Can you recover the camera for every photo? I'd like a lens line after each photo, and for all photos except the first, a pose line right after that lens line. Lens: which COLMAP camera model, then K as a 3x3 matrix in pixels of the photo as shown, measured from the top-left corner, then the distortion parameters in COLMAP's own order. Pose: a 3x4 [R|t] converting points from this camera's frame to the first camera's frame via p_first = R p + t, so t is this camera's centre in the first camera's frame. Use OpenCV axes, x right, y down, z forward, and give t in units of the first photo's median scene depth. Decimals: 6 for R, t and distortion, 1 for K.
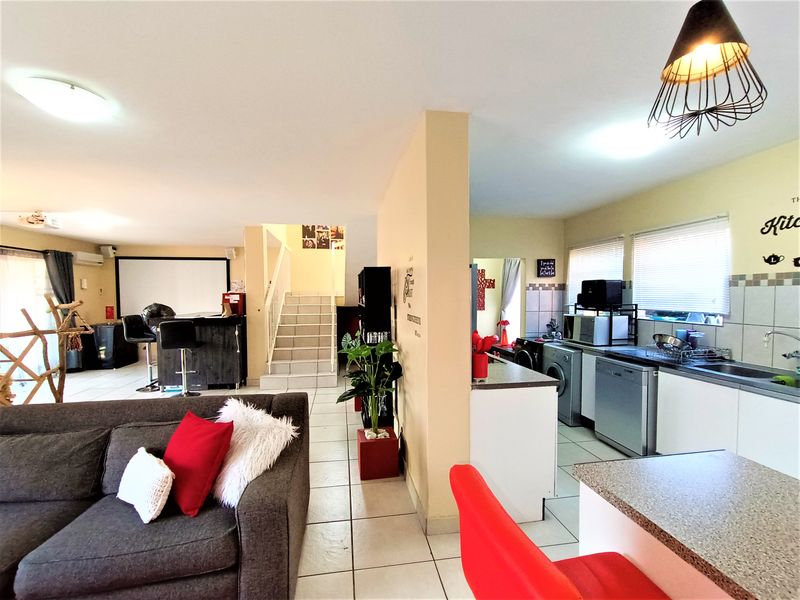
lens RADIAL K [[367.6, 0, 402.6], [0, 367.6, 307.4], [0, 0, 1]] dist [-0.009709, 0.009846]
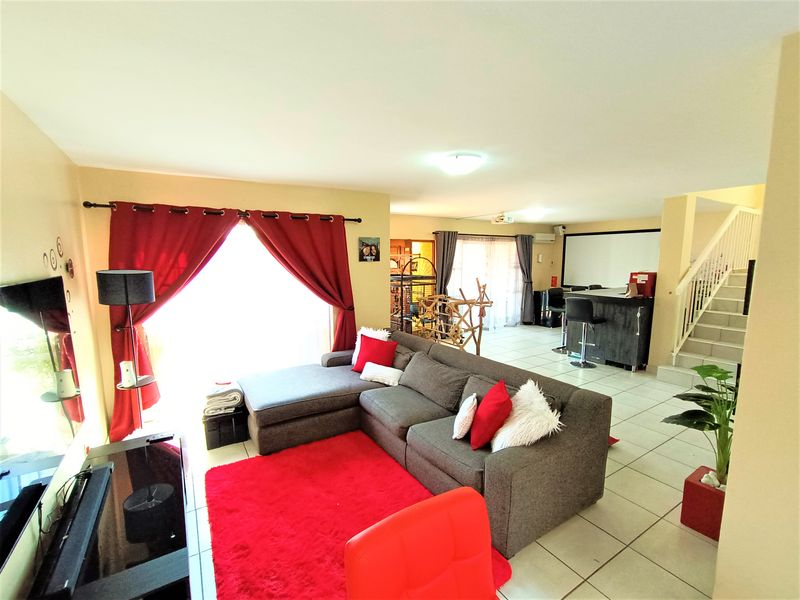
lens RADIAL K [[367.6, 0, 401.3], [0, 367.6, 308.0], [0, 0, 1]] dist [-0.009709, 0.009846]
pose [[0.399063, 0.129015, -0.907802, 0.170576], [-0.032349, 0.991416, 0.126678, -0.049964], [0.916353, -0.021186, 0.399811, 0.047190]]
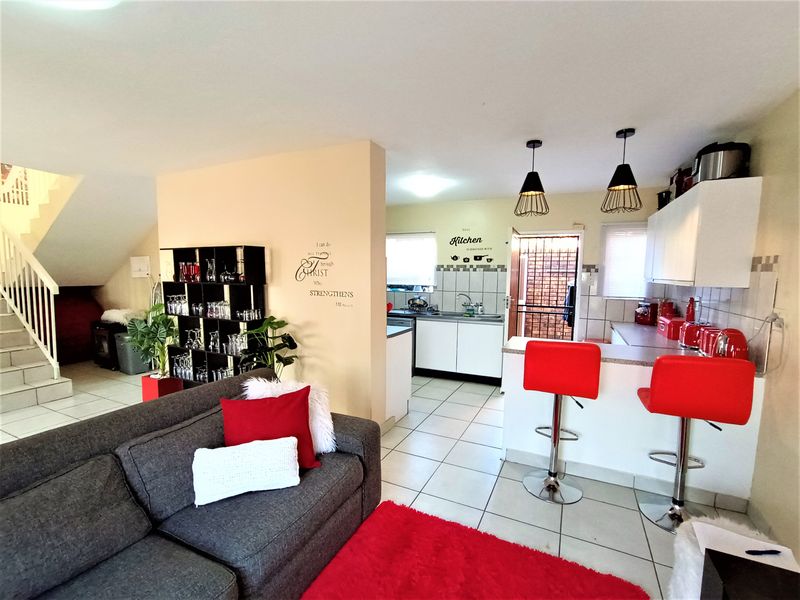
lens RADIAL K [[367.6, 0, 399.1], [0, 367.6, 301.8], [0, 0, 1]] dist [-0.009709, 0.009846]
pose [[0.585122, -0.051705, 0.809295, -0.376153], [0.013495, 0.998448, 0.054033, -0.002525], [-0.810833, -0.020694, 0.584912, 0.037719]]
